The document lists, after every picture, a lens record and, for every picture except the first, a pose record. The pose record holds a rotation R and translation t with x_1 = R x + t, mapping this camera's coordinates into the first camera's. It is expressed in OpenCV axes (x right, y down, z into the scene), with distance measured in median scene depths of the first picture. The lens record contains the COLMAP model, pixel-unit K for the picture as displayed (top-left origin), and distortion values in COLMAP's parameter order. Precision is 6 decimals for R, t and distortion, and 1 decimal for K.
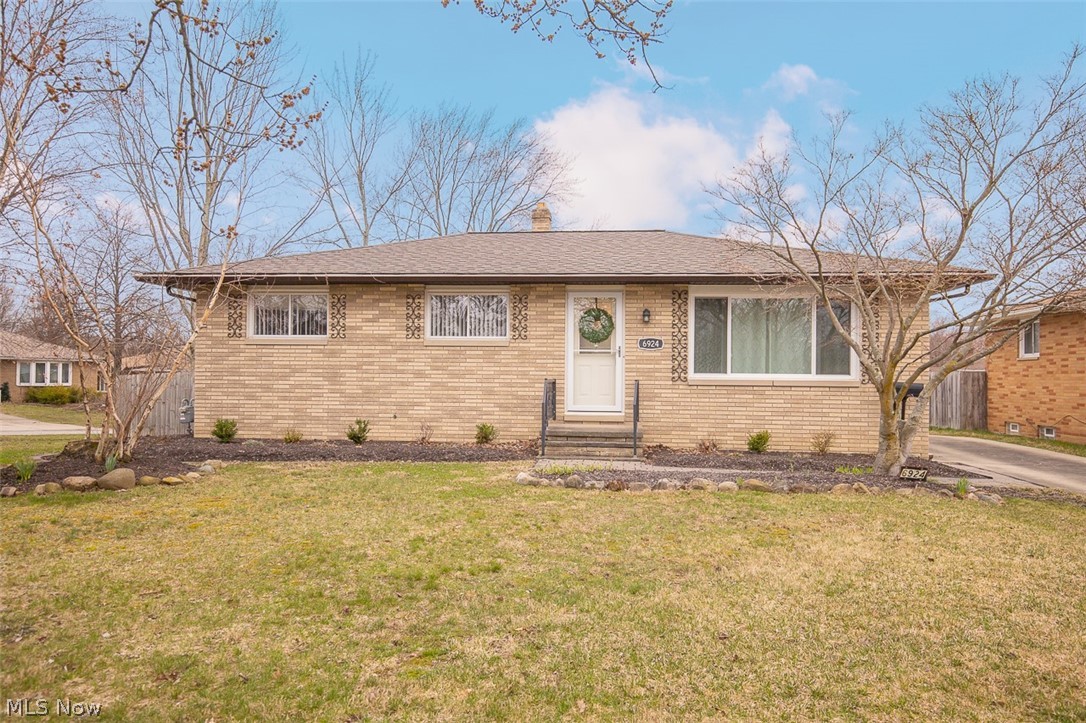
lens RADIAL K [[819.6, 0, 546.3], [0, 819.6, 372.5], [0, 0, 1]] dist [0.073547, 0.009575]
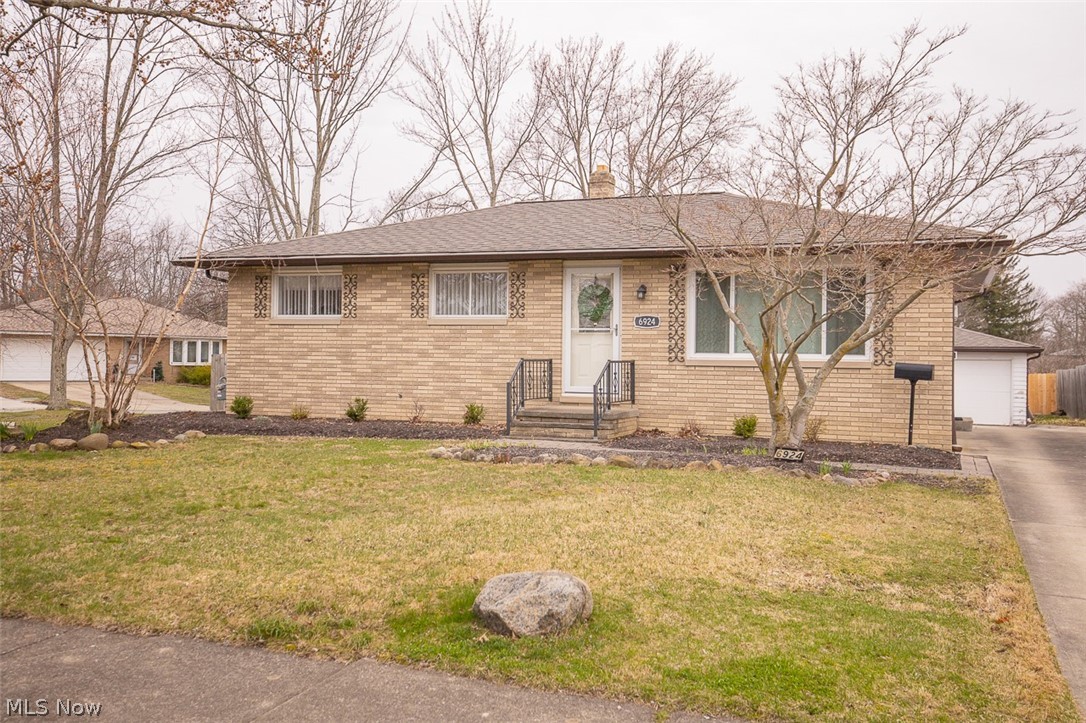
lens RADIAL K [[1052.2, 0, 538.8], [0, 1052.2, 353.8], [0, 0, 1]] dist [0.140906, 0.000000]
pose [[0.965325, 0.001722, -0.261047, 0.318376], [-0.001188, 0.999997, 0.002204, -0.000607], [0.261050, -0.001818, 0.965324, -0.196537]]
